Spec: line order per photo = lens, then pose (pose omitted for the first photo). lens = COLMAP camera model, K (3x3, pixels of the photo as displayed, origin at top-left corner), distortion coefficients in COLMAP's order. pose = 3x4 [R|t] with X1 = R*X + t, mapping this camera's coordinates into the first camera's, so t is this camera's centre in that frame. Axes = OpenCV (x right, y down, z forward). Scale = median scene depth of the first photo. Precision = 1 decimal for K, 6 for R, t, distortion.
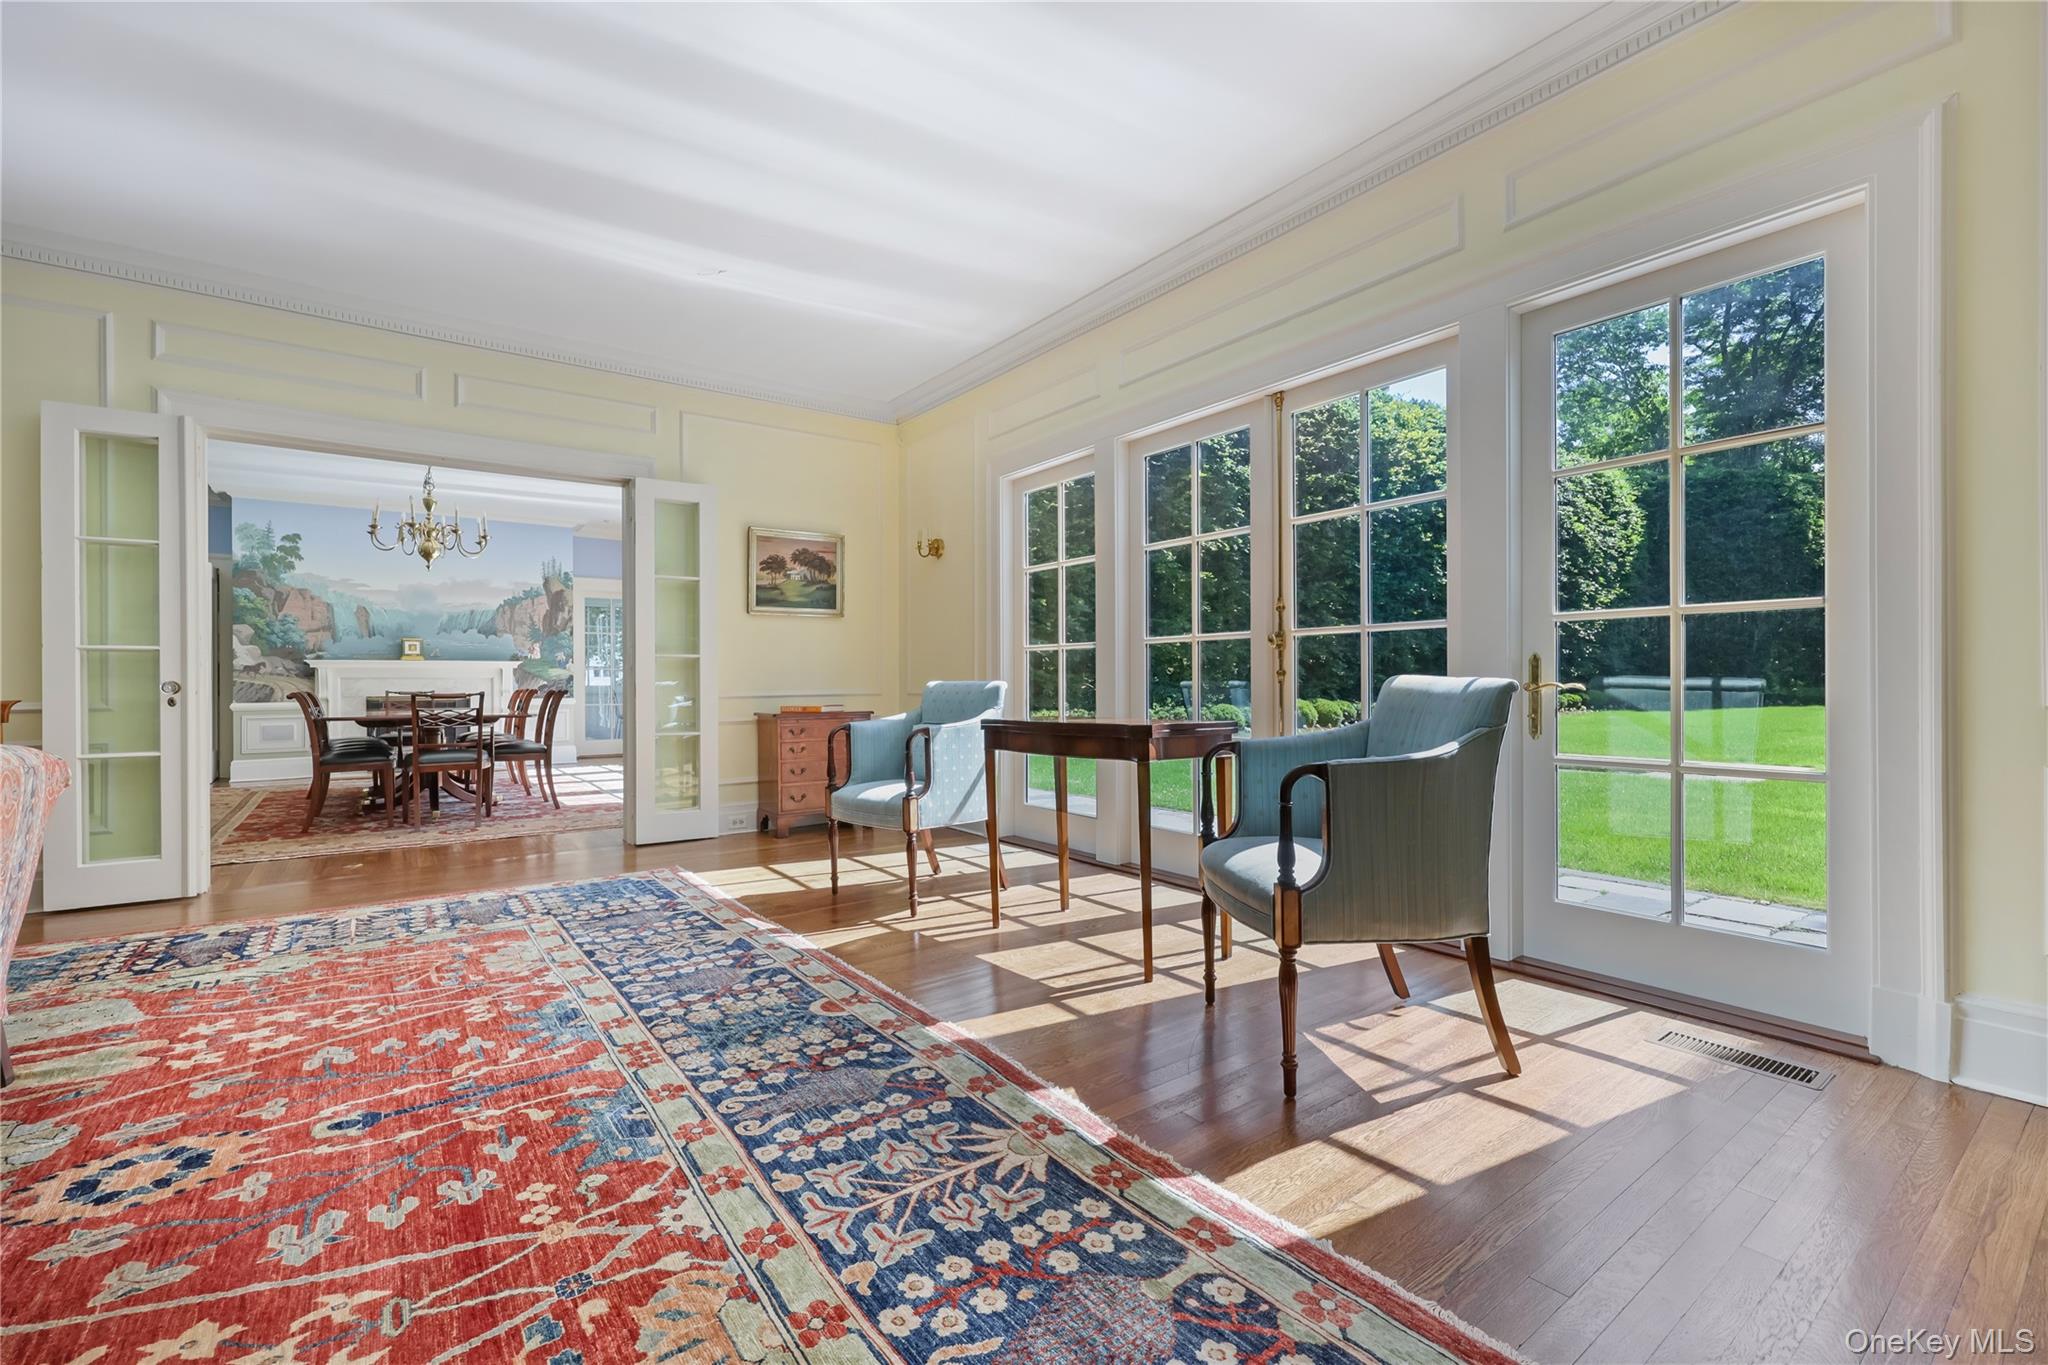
lens RADIAL K [[879.5, 0, 1024.0], [0, 879.5, 682.5], [0, 0, 1]] dist [0.000708, 0.000296]
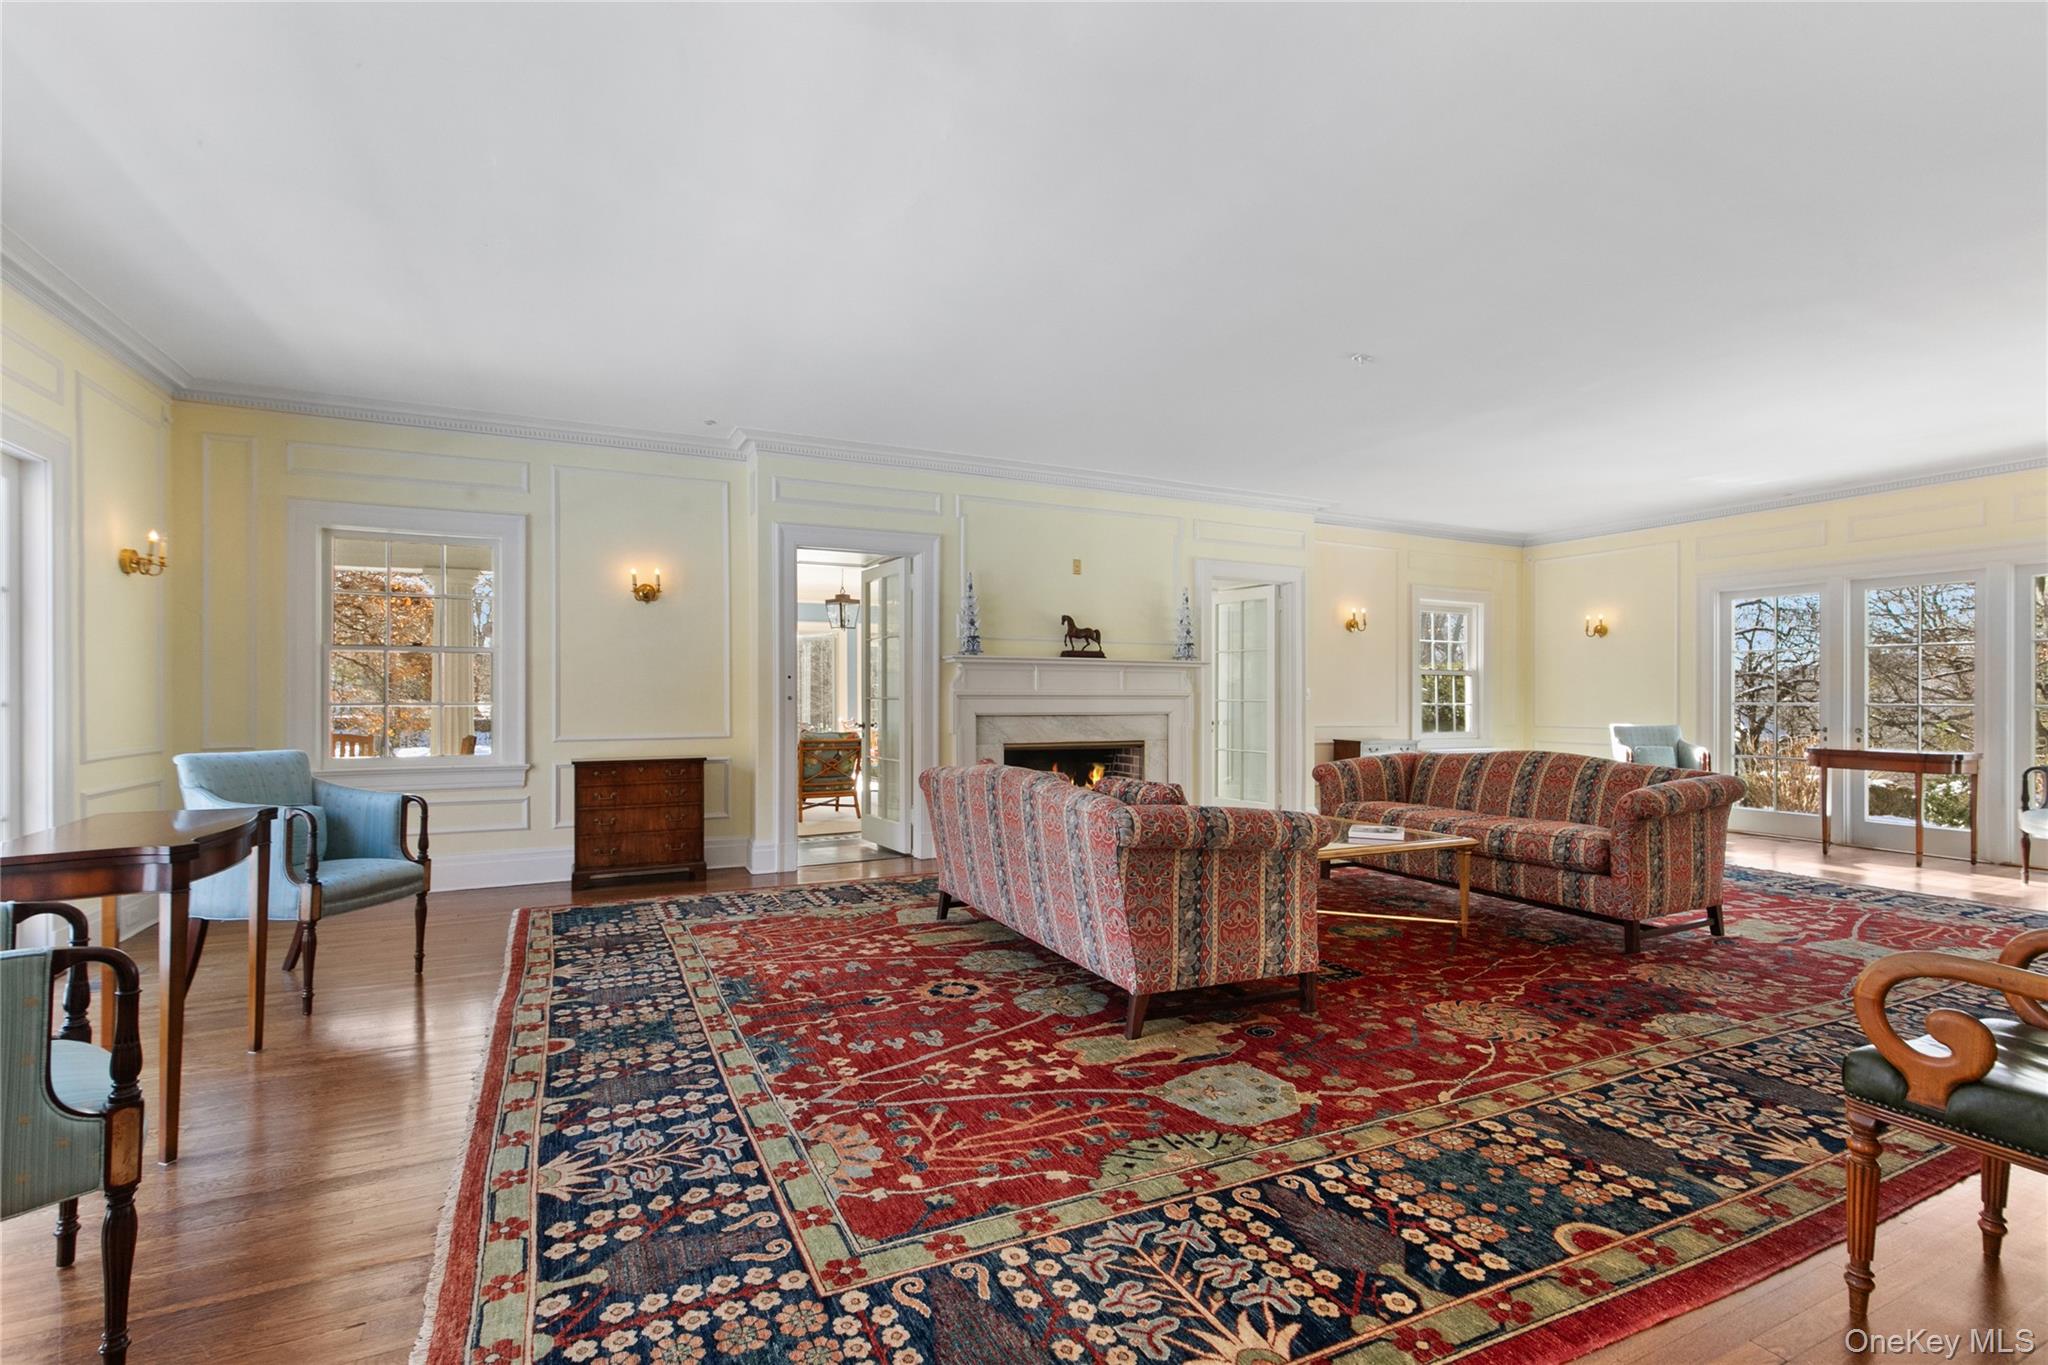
lens RADIAL K [[931.1, 0, 1013.3], [0, 931.1, 704.1], [0, 0, 1]] dist [0.010551, -0.000685]
pose [[-0.981999, 0.007735, 0.188726, -1.078900], [0.009415, 0.999924, 0.008009, -0.087143], [-0.188650, 0.009642, -0.981997, 2.156113]]
